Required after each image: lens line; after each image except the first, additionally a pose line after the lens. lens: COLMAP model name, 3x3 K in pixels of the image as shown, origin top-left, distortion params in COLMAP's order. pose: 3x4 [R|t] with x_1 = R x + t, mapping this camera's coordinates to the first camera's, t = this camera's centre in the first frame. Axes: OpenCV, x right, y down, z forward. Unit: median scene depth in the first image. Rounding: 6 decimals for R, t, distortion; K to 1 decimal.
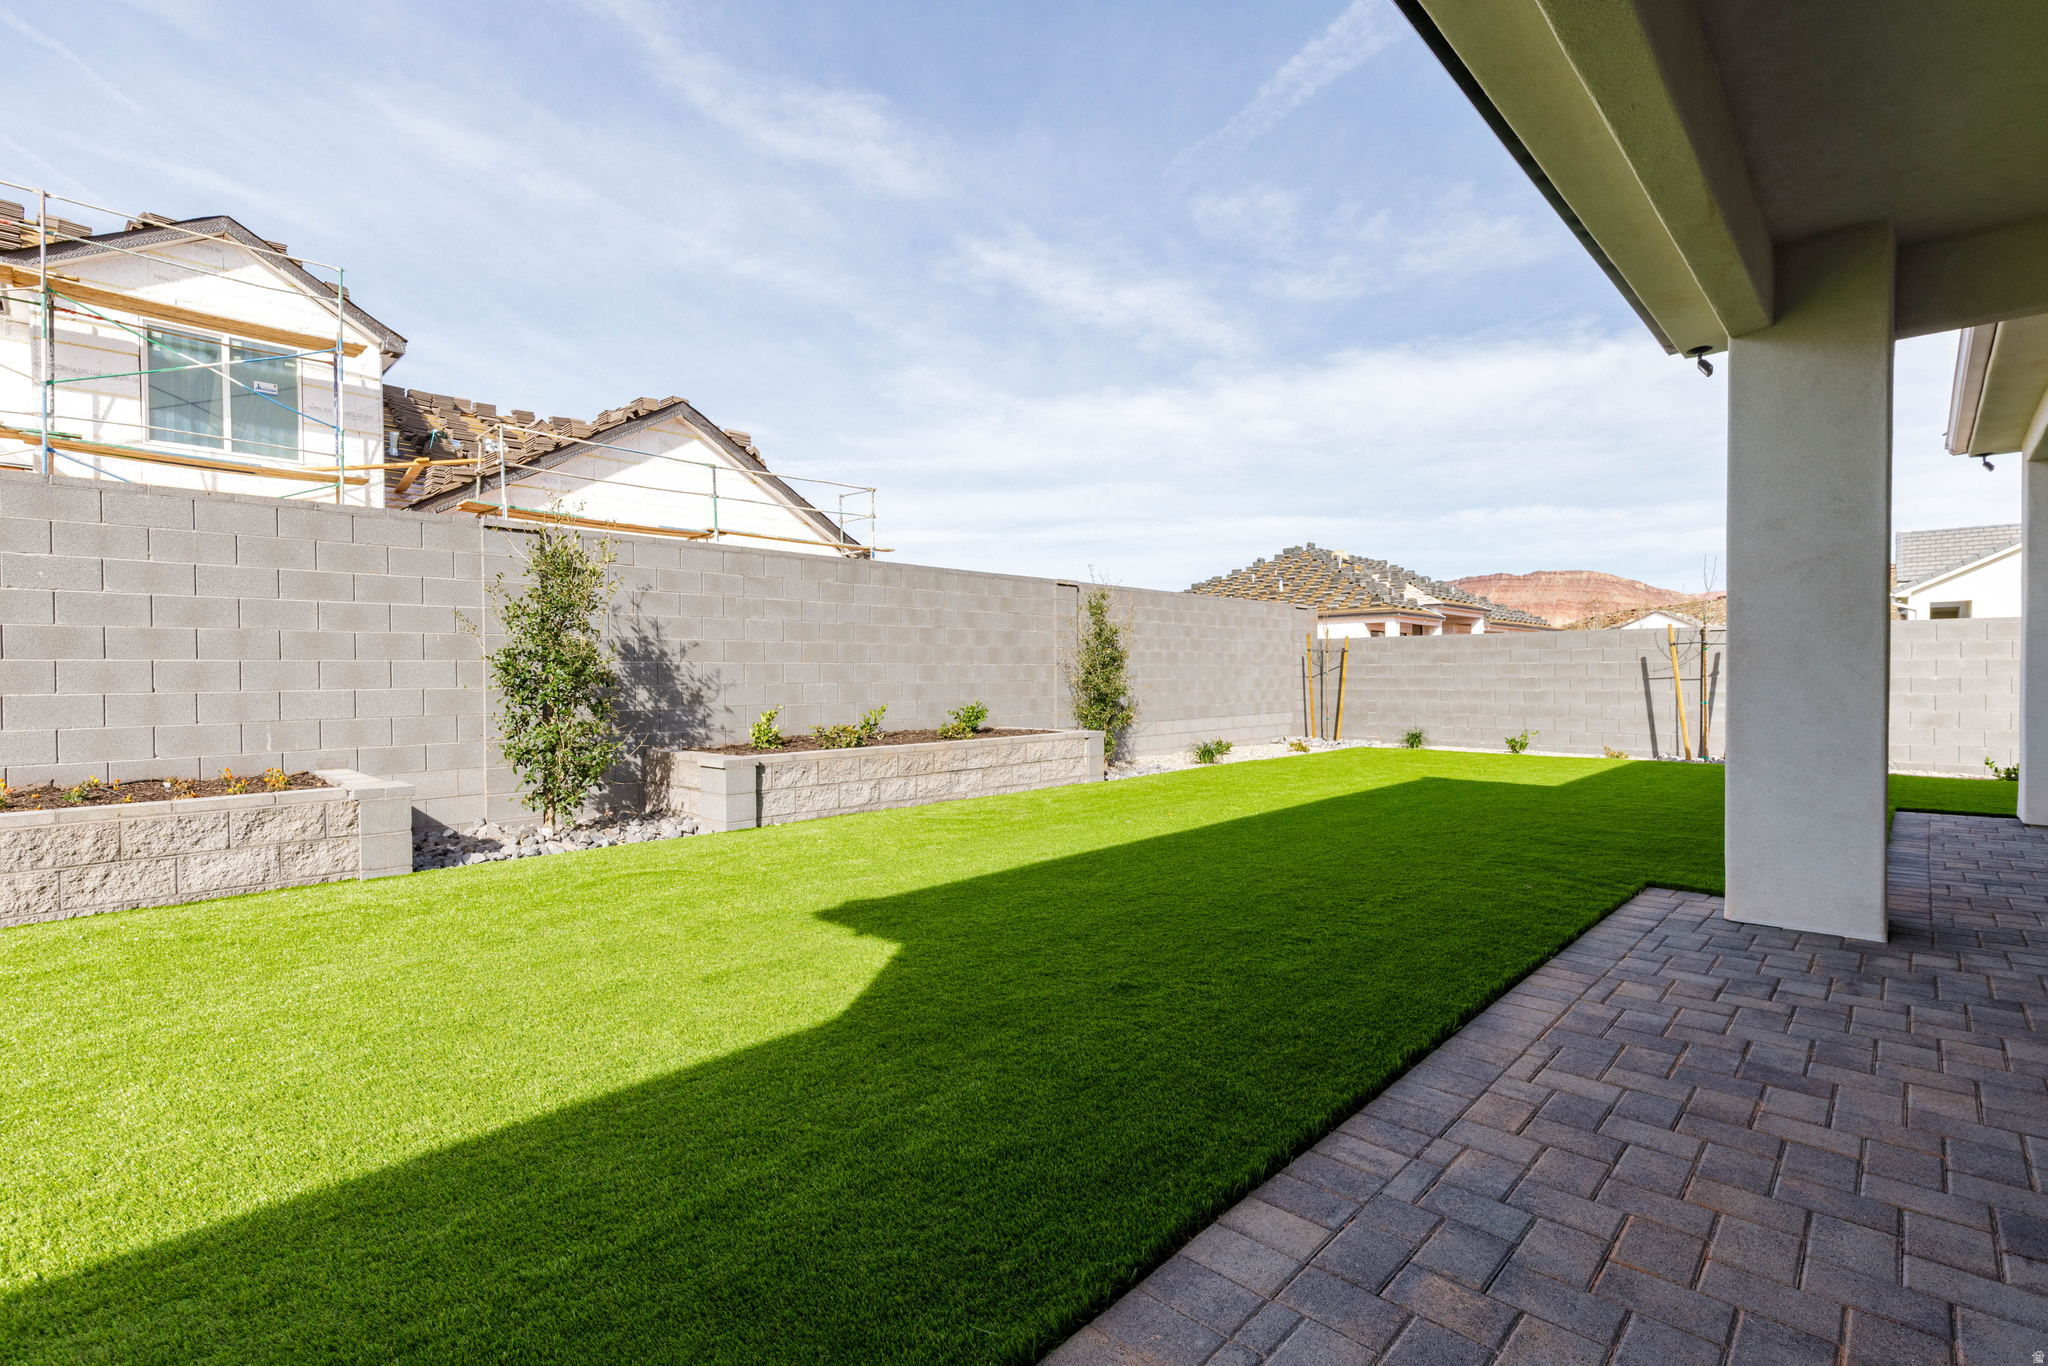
lens RADIAL K [[917.4, 0, 1029.8], [0, 917.4, 683.1], [0, 0, 1]] dist [0.005622, -0.001670]
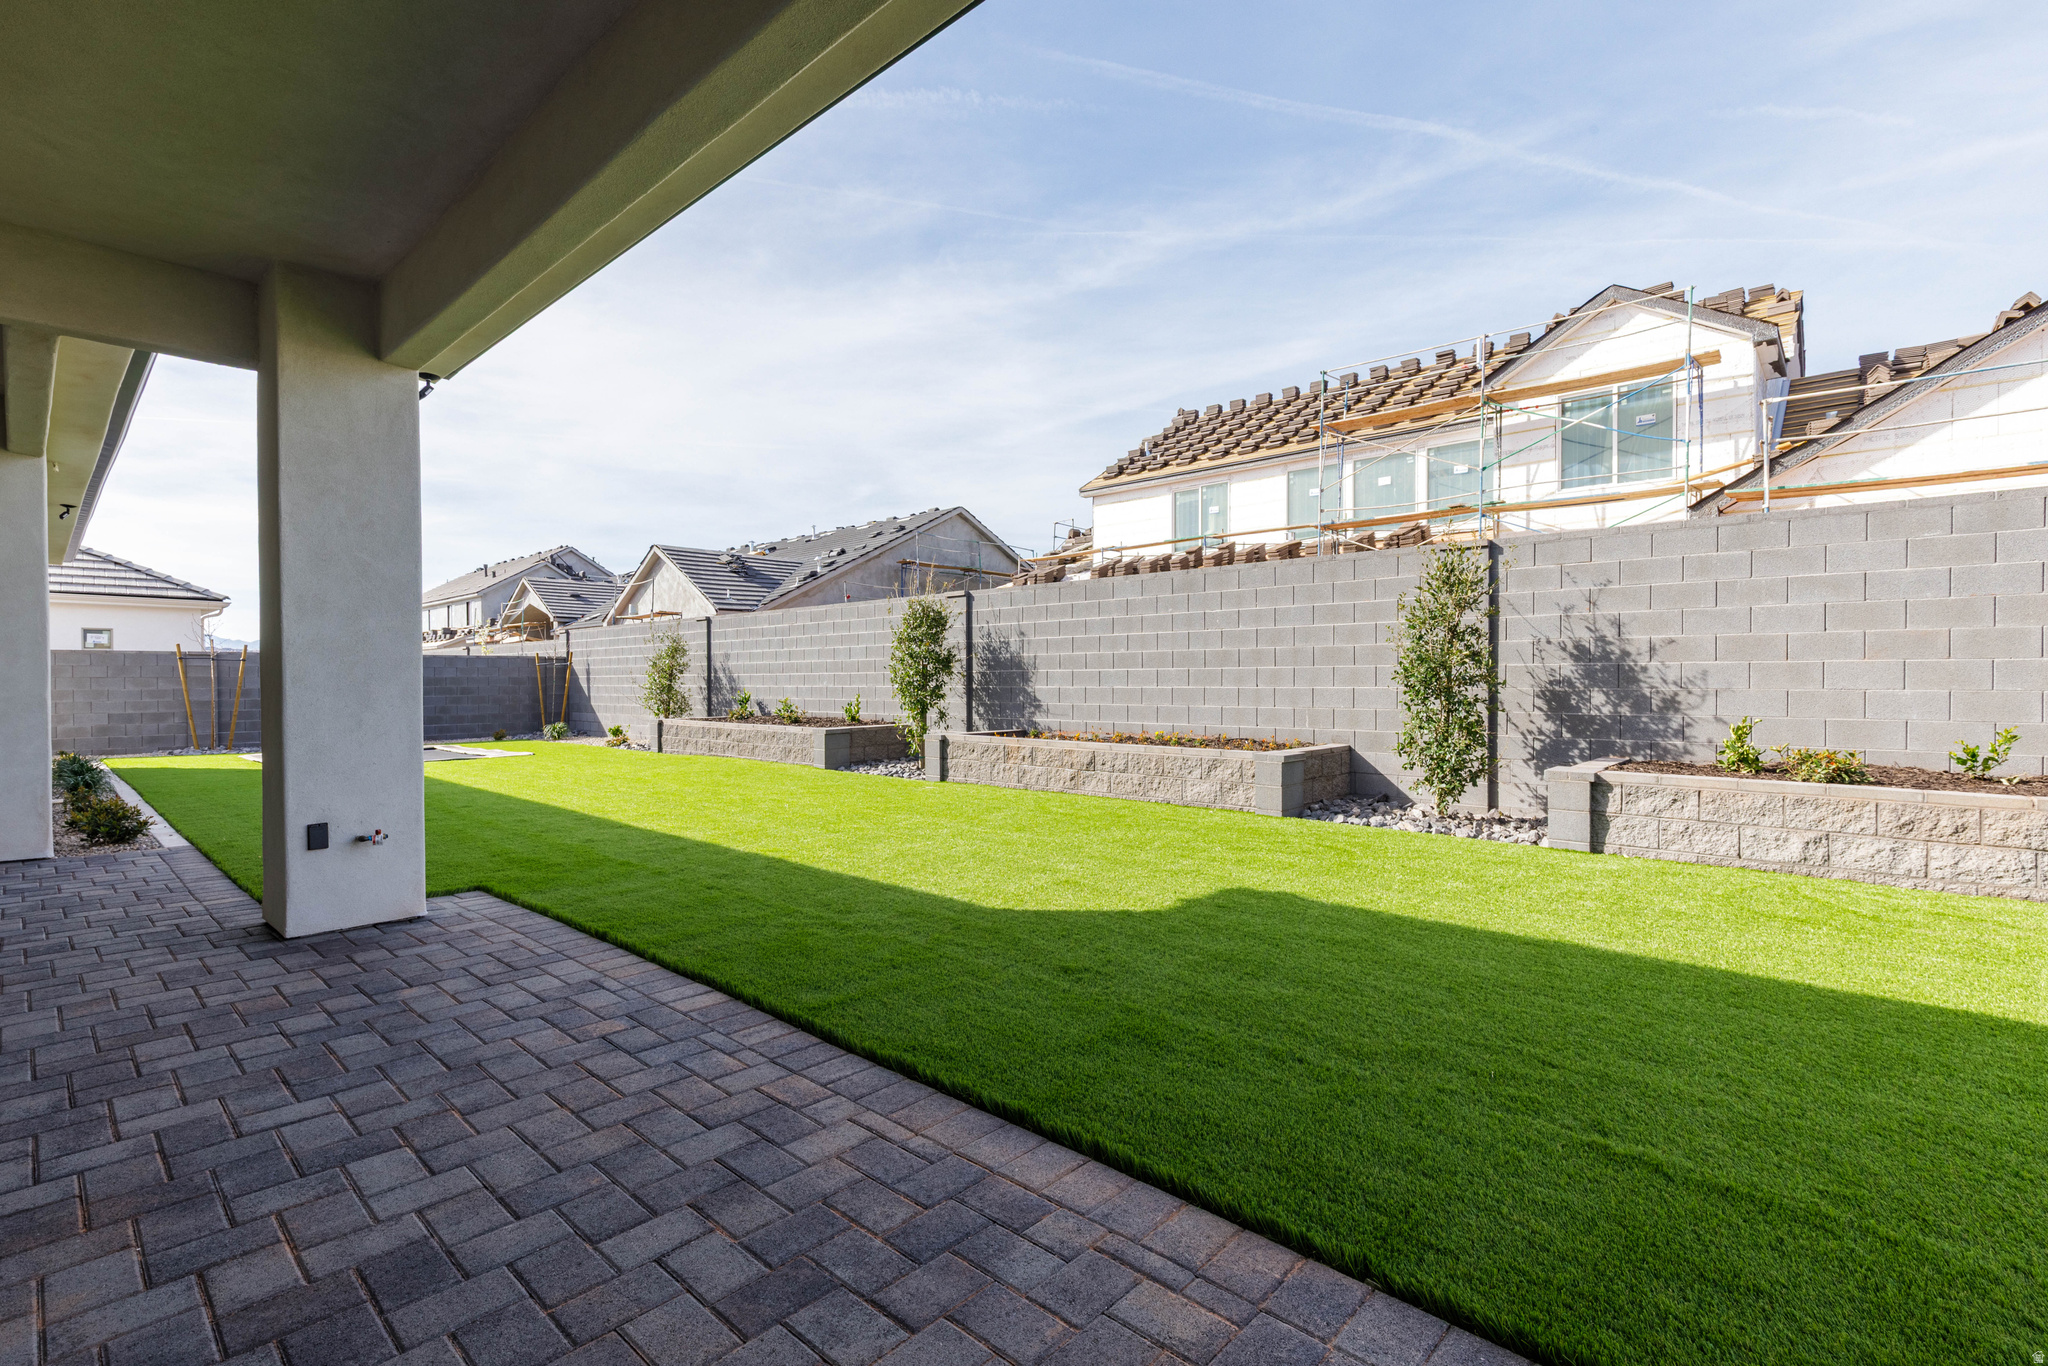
lens RADIAL K [[917.4, 0, 1025.6], [0, 917.4, 678.0], [0, 0, 1]] dist [0.005622, -0.001670]
pose [[0.025875, 0.005223, -0.999652, 0.500128], [-0.007429, 0.999960, 0.005032, -0.008298], [0.999638, 0.007296, 0.025913, 0.388269]]
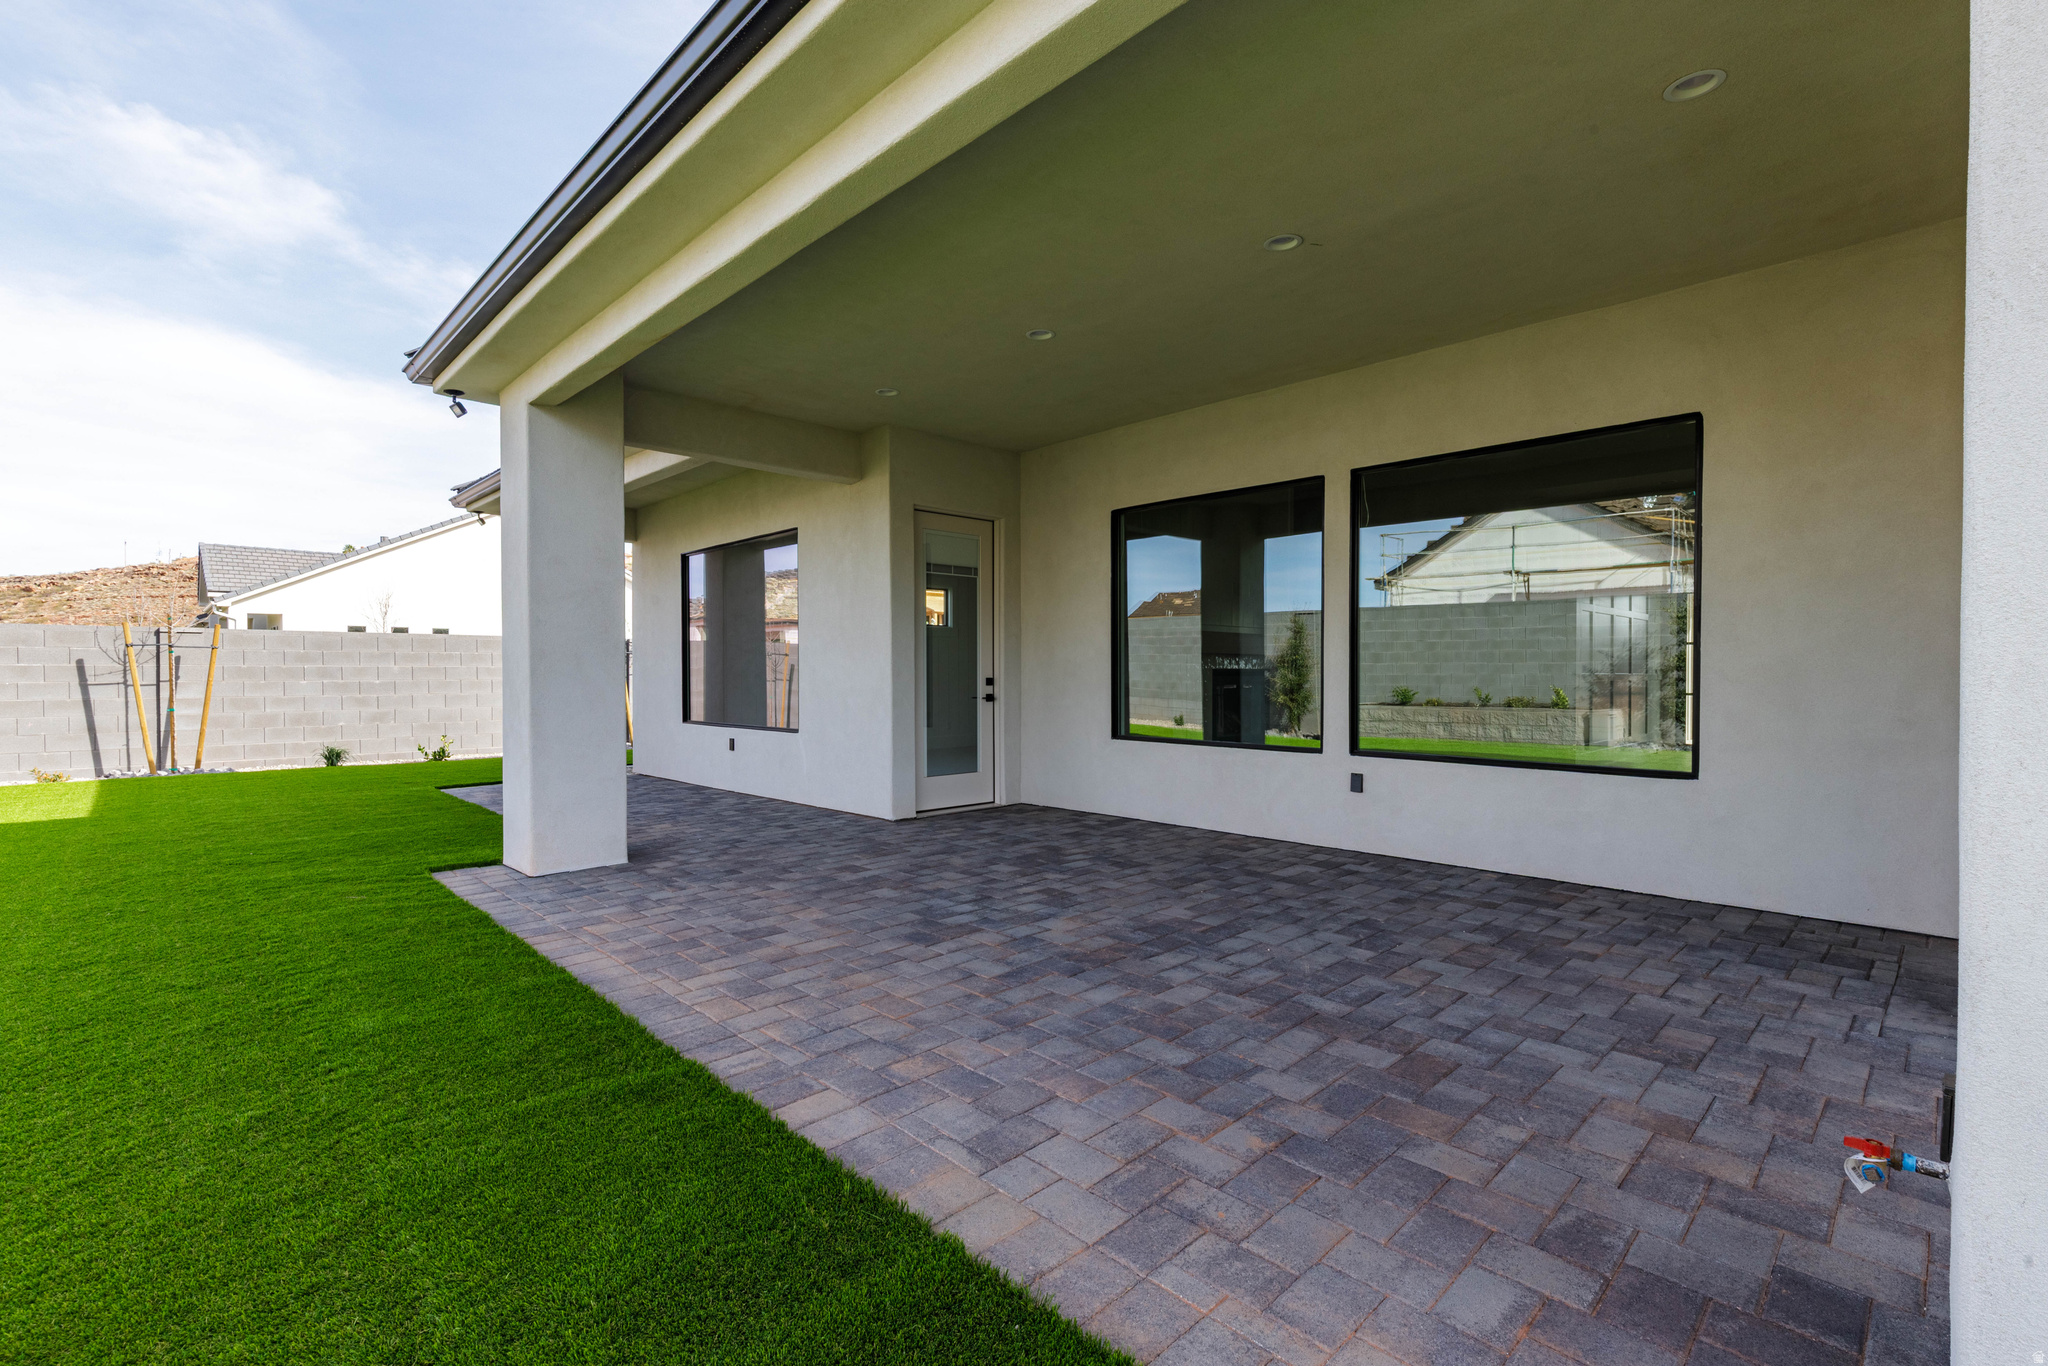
lens RADIAL K [[917.4, 0, 1027.2], [0, 917.4, 683.2], [0, 0, 1]] dist [0.005622, -0.001670]
pose [[0.031589, -0.007079, 0.999476, -0.244590], [0.013768, 0.999883, 0.006647, -0.000180], [-0.999406, 0.013551, 0.031683, 0.162280]]
